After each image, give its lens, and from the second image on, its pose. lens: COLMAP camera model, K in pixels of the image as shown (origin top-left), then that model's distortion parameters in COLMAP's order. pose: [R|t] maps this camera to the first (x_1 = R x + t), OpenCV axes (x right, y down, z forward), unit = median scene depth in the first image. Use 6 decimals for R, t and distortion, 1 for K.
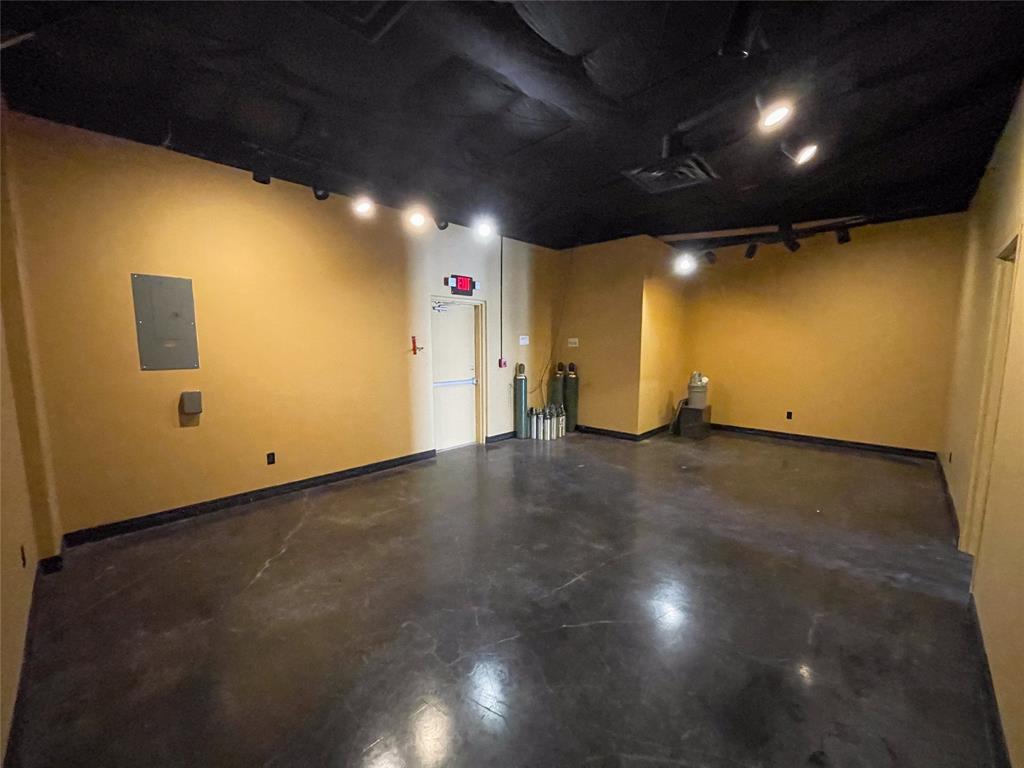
lens RADIAL K [[411.2, 0, 510.2], [0, 411.2, 386.6], [0, 0, 1]] dist [-0.003828, 0.000541]
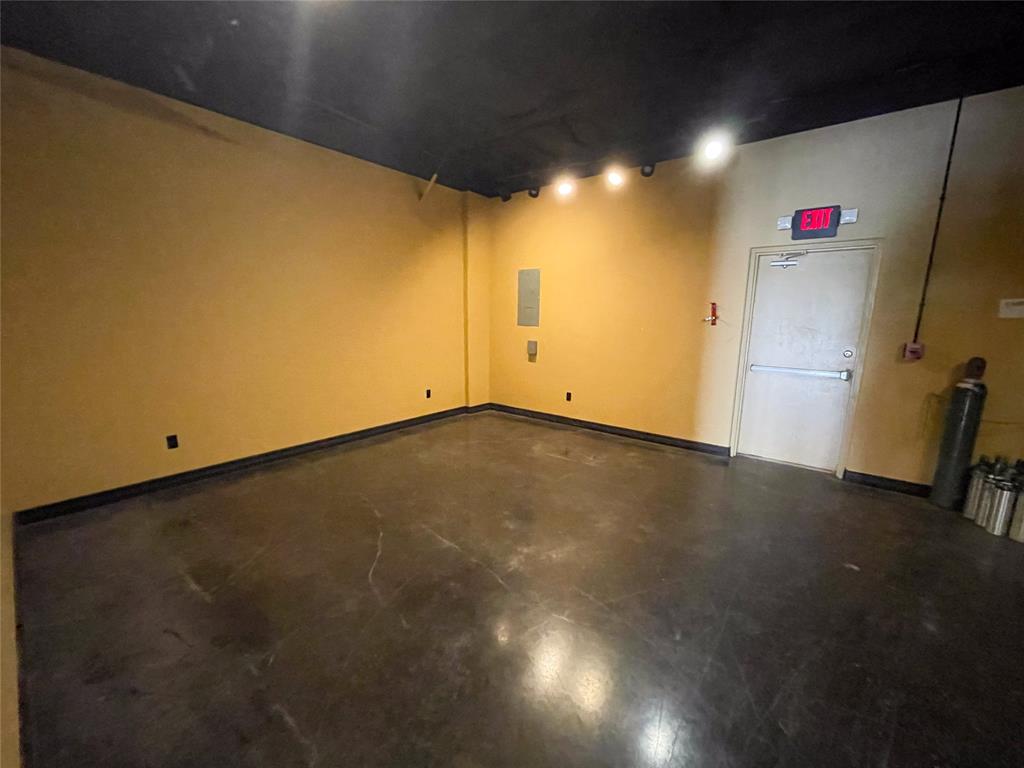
lens RADIAL K [[411.2, 0, 510.7], [0, 411.2, 388.8], [0, 0, 1]] dist [-0.003828, 0.000541]
pose [[0.087009, 0.181569, -0.979521, 0.570995], [-0.121256, 0.977870, 0.170492, -0.045266], [0.988801, 0.103938, 0.107100, 0.527981]]
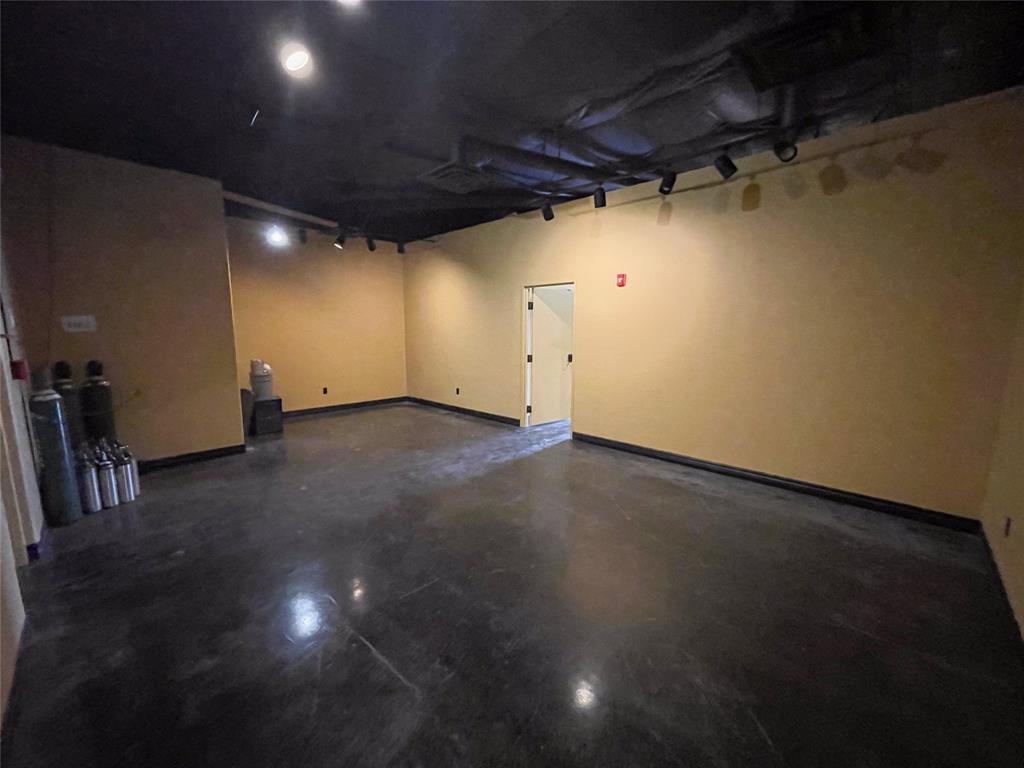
lens RADIAL K [[411.2, 0, 513.1], [0, 411.2, 386.5], [0, 0, 1]] dist [-0.003828, 0.000541]
pose [[0.004176, -0.137628, 0.990475, -0.547037], [0.104527, 0.985118, 0.136443, -0.053099], [-0.994513, 0.102962, 0.018500, 0.583597]]
